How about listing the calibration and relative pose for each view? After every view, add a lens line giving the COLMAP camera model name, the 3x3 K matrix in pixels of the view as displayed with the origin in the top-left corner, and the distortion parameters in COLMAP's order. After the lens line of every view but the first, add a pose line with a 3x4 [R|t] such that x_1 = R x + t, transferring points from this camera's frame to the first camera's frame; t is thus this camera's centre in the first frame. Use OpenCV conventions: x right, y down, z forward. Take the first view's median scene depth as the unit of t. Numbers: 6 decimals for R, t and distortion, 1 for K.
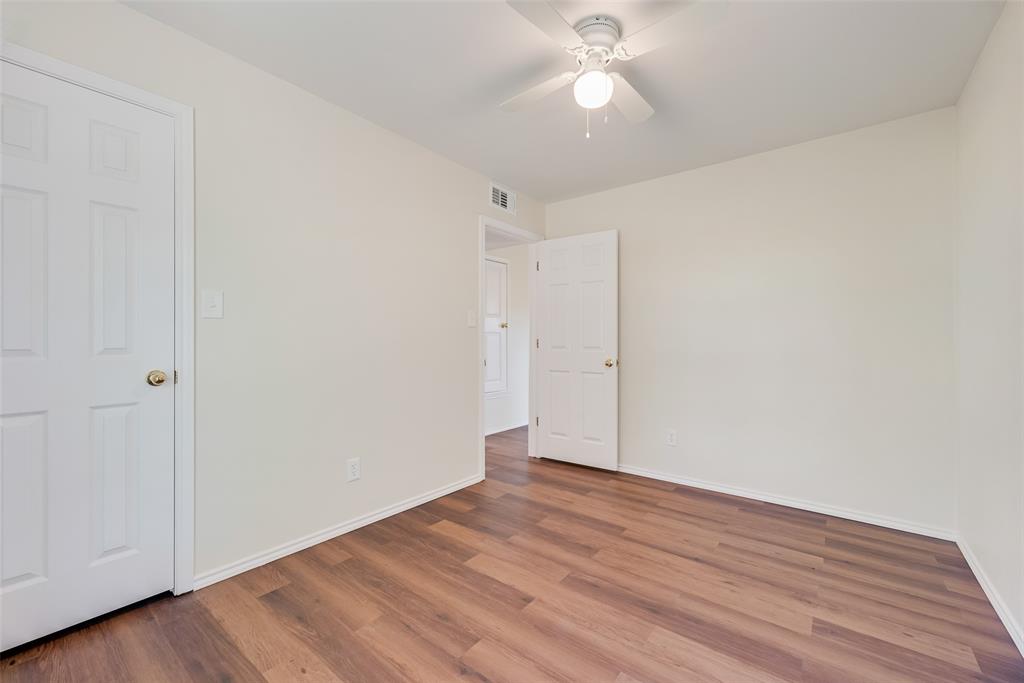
lens RADIAL K [[411.9, 0, 514.1], [0, 411.9, 340.9], [0, 0, 1]] dist [0.000516, -0.000249]
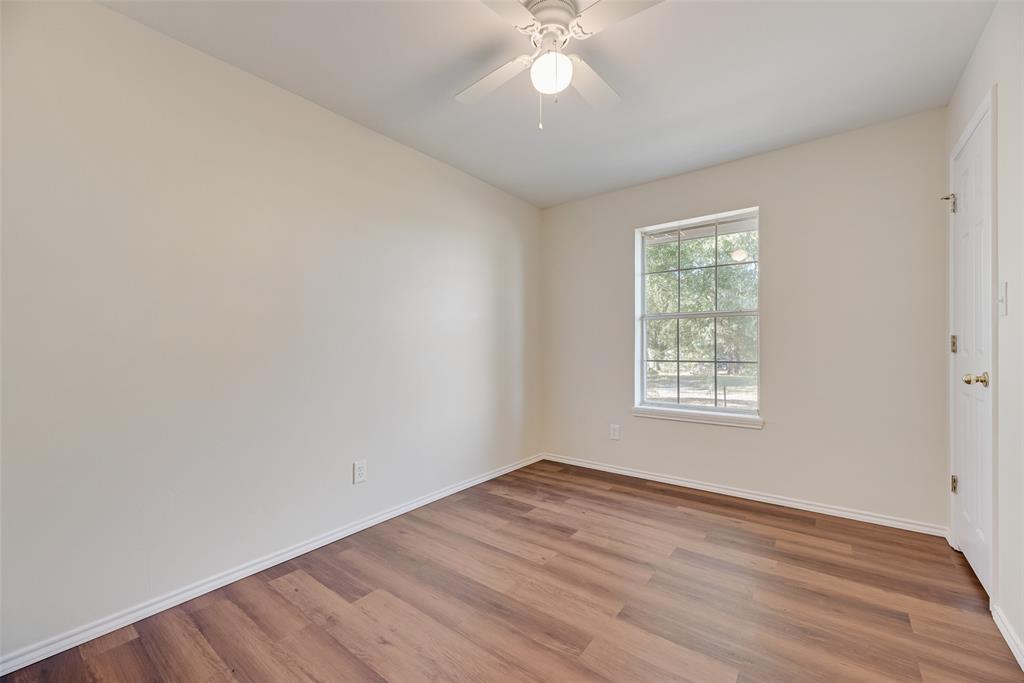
lens RADIAL K [[411.9, 0, 514.1], [0, 411.9, 340.9], [0, 0, 1]] dist [0.000516, -0.000249]
pose [[-0.999909, 0.004531, -0.012713, 0.297020], [0.004668, 0.999931, -0.010744, 0.002575], [0.012663, -0.010803, -0.999861, 1.976056]]
